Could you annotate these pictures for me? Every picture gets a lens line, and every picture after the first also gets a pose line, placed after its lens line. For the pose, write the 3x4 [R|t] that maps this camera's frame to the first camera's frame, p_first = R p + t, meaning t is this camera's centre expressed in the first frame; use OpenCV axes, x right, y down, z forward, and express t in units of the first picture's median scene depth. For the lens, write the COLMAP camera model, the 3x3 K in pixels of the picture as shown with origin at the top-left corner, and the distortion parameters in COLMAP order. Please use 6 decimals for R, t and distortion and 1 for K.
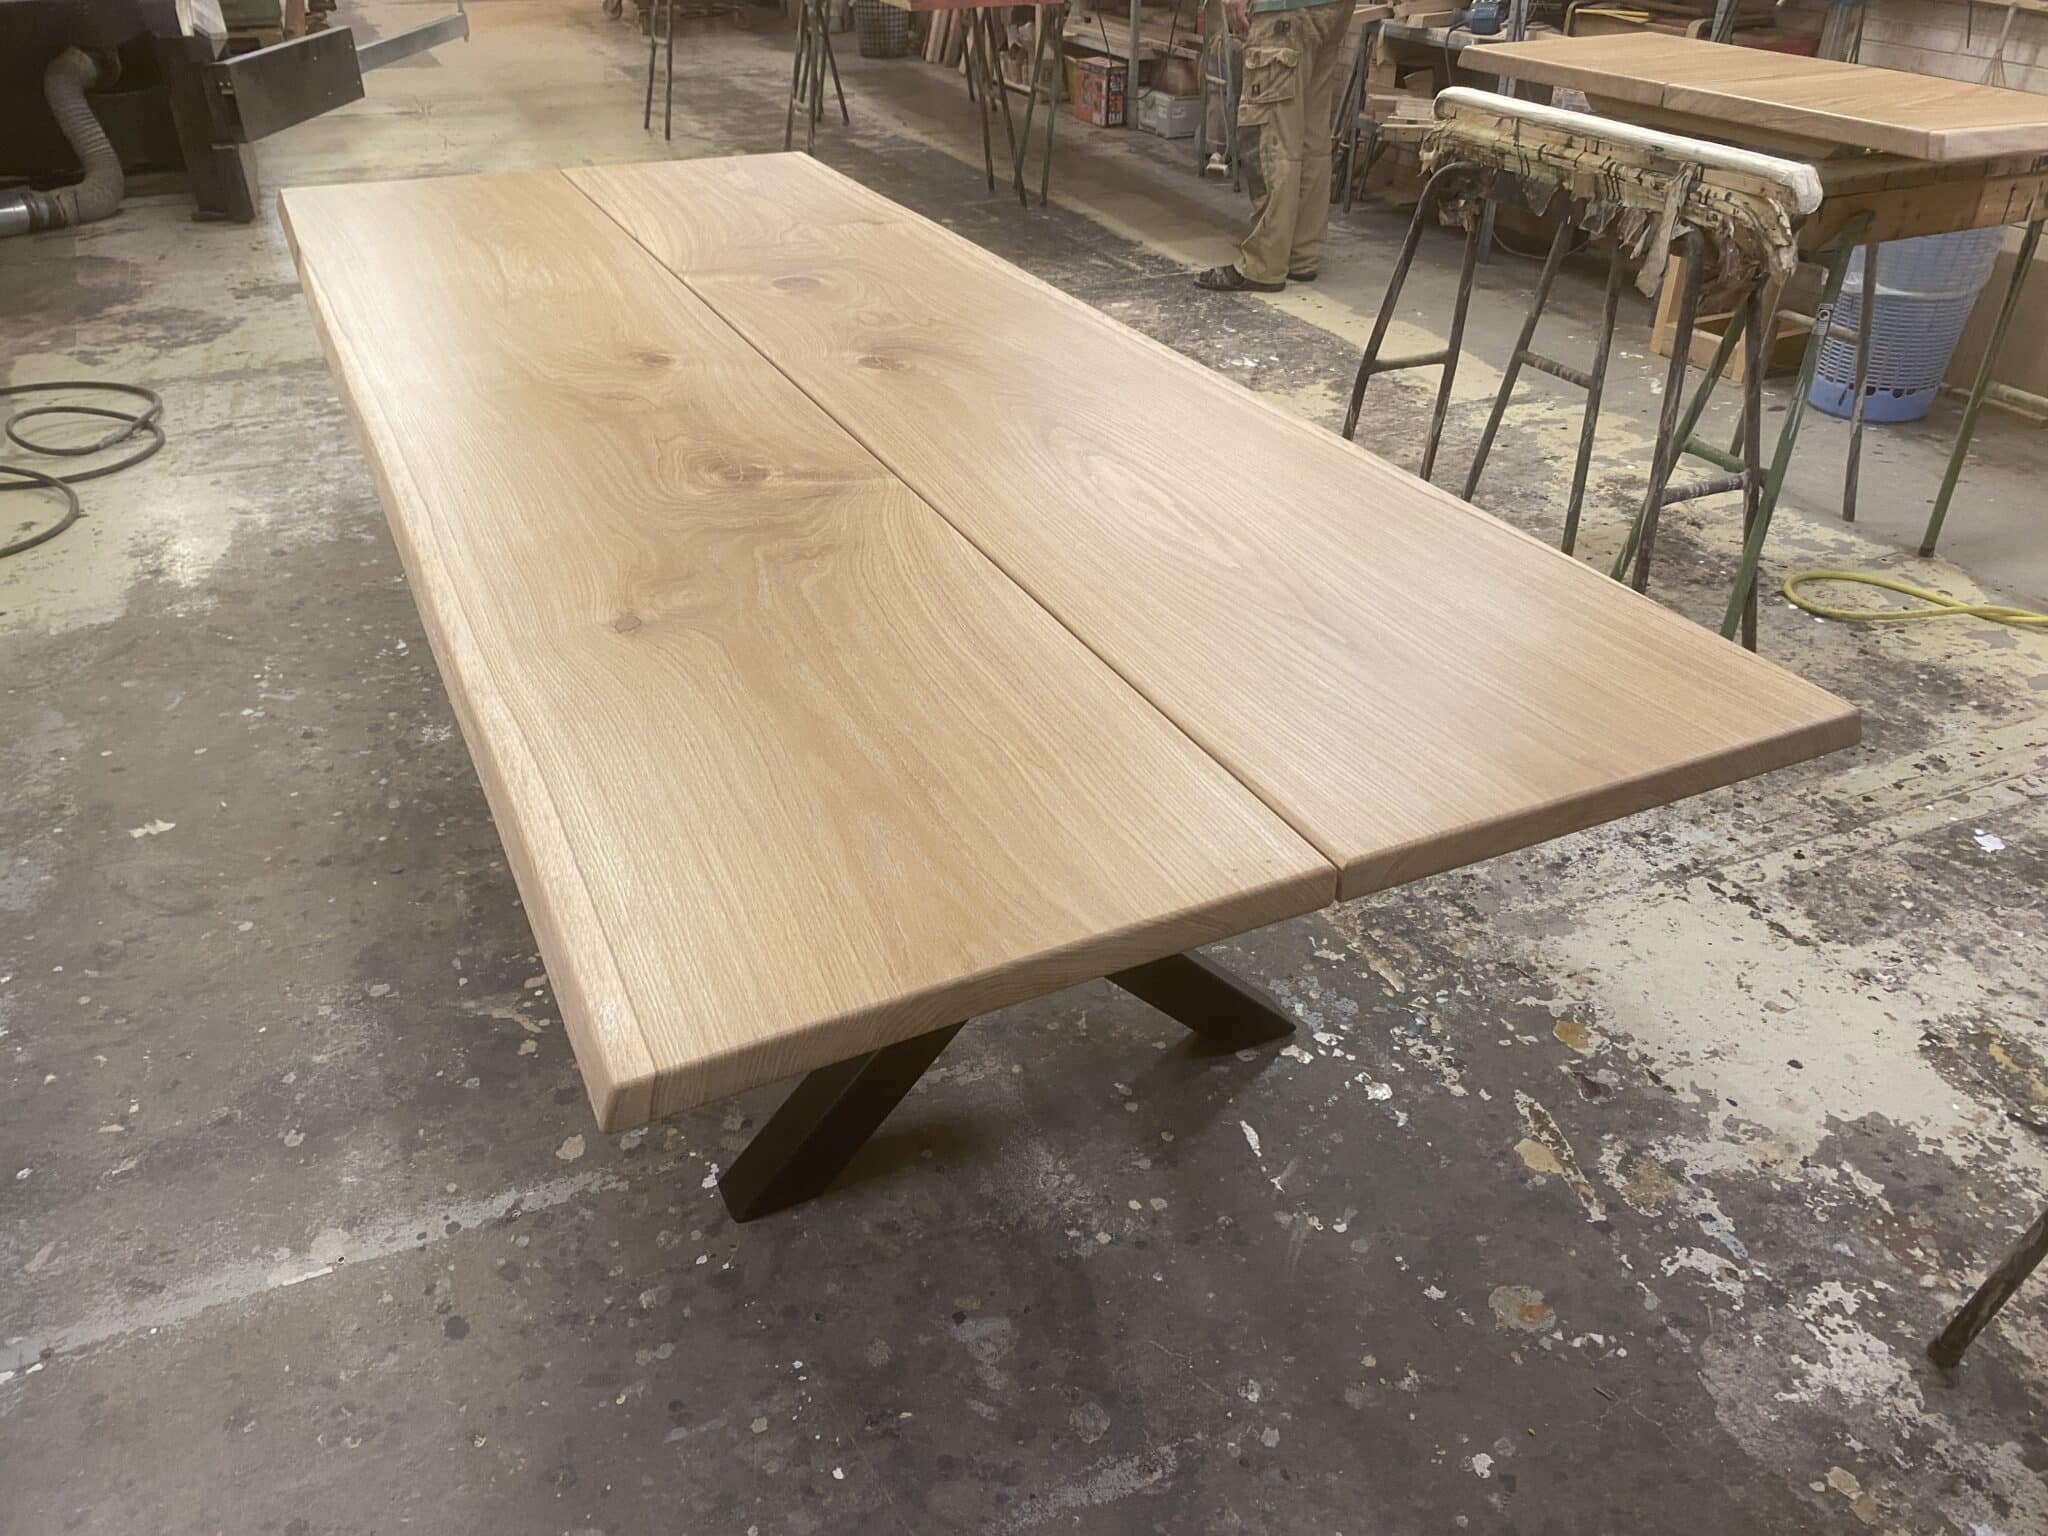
lens RADIAL K [[1566.1, 0, 1023.9], [0, 1566.1, 757.4], [0, 0, 1]] dist [0.018451, -0.020629]
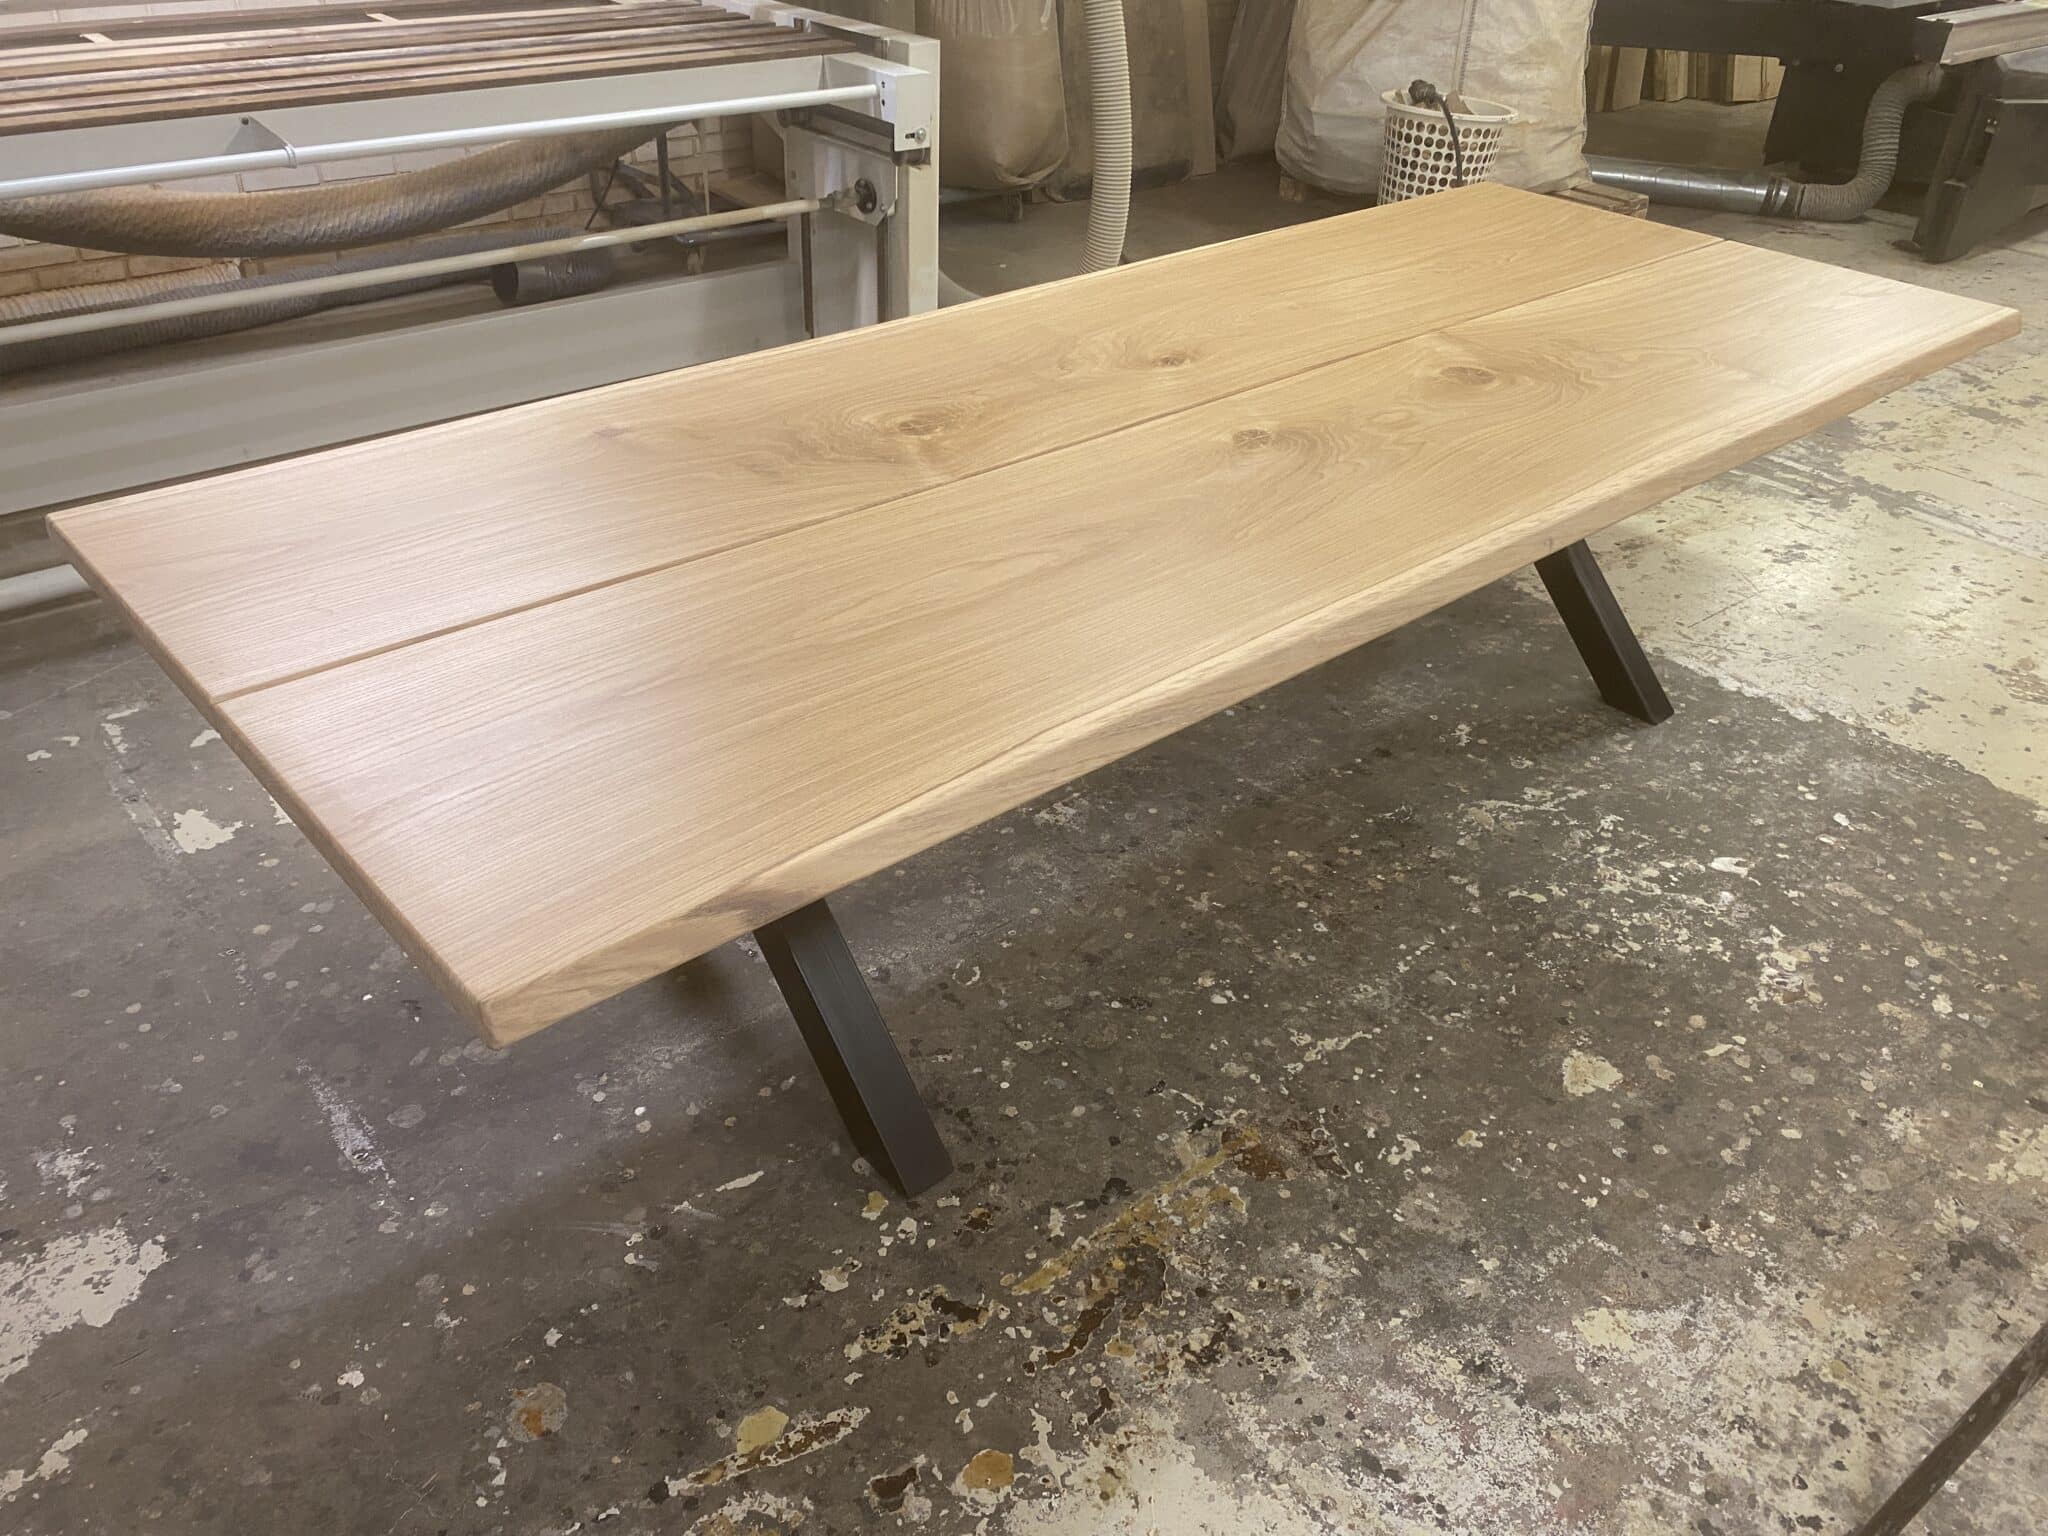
lens RADIAL K [[1566.1, 0, 1003.2], [0, 1566.1, 775.7], [0, 0, 1]] dist [0.018451, -0.020629]
pose [[0.275031, 0.534318, -0.799288, 0.698678], [-0.525317, 0.779796, 0.340529, -0.319262], [0.805233, 0.326224, 0.495155, 0.449745]]
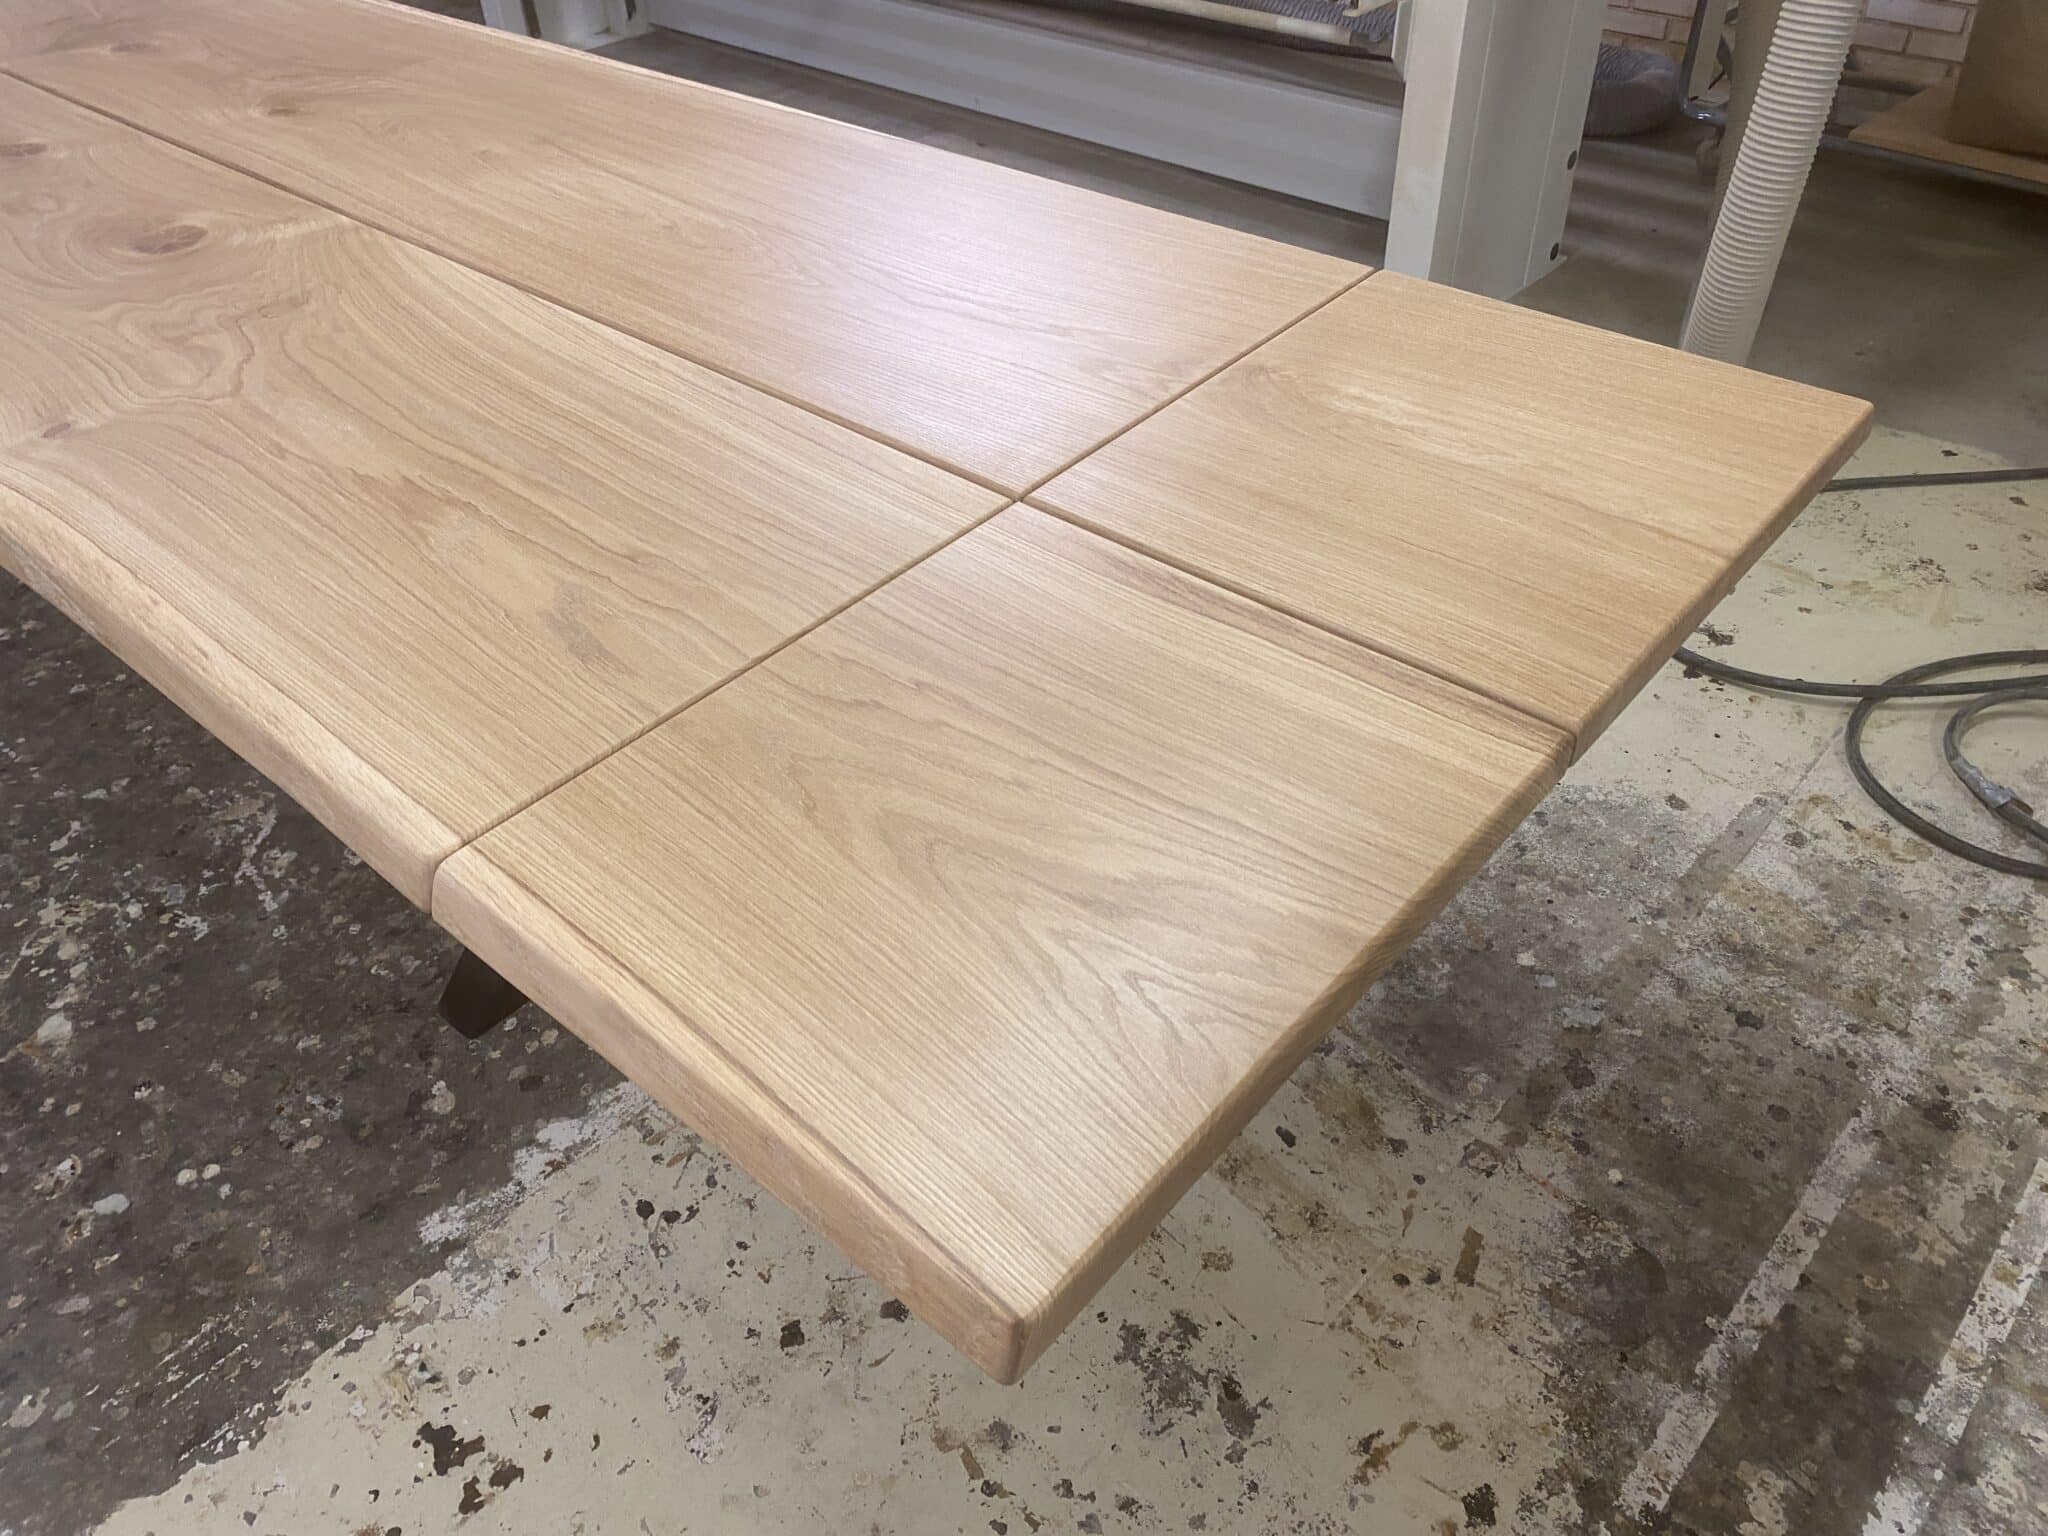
lens RADIAL K [[1566.1, 0, 1022.0], [0, 1566.1, 751.4], [0, 0, 1]] dist [0.018451, -0.020629]
pose [[-0.916998, 0.271671, -0.292079, -0.246612], [-0.183452, 0.362969, 0.913564, -1.000119], [0.354204, 0.891318, -0.283003, 1.673844]]
